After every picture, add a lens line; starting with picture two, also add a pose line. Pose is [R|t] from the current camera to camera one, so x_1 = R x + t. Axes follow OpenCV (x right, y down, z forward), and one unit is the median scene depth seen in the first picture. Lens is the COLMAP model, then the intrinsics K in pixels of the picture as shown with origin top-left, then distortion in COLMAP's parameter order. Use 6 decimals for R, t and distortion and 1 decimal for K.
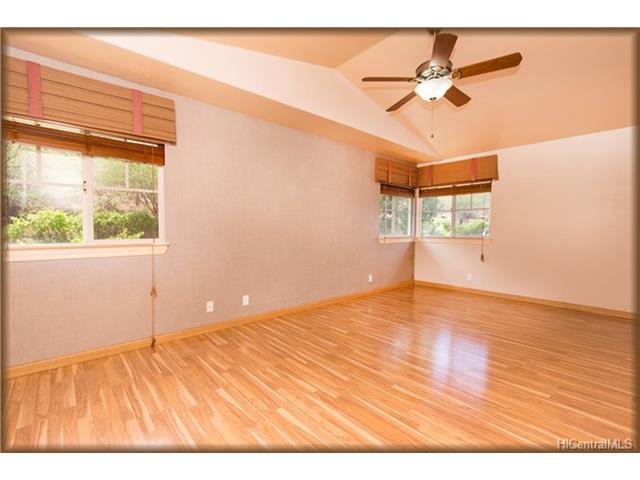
lens RADIAL K [[292.9, 0, 315.1], [0, 292.9, 243.4], [0, 0, 1]] dist [0.003237, 0.000150]
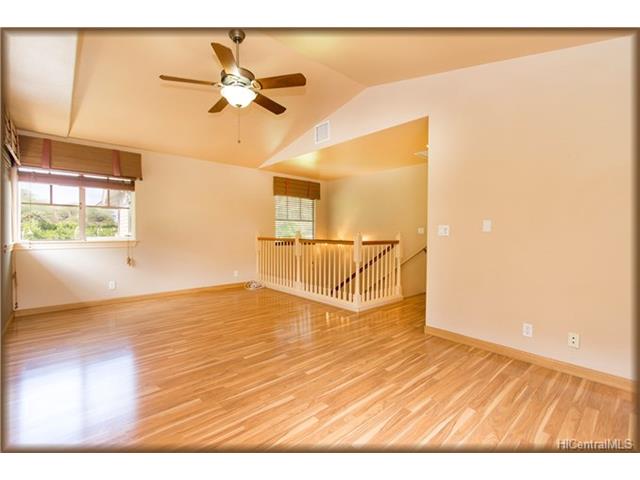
lens RADIAL K [[292.9, 0, 320.6], [0, 292.9, 236.7], [0, 0, 1]] dist [0.003237, 0.000150]
pose [[-0.014646, -0.026549, 0.999540, -0.676652], [0.050772, 0.998338, 0.027261, -0.043402], [-0.998603, 0.051148, -0.013274, 0.774659]]
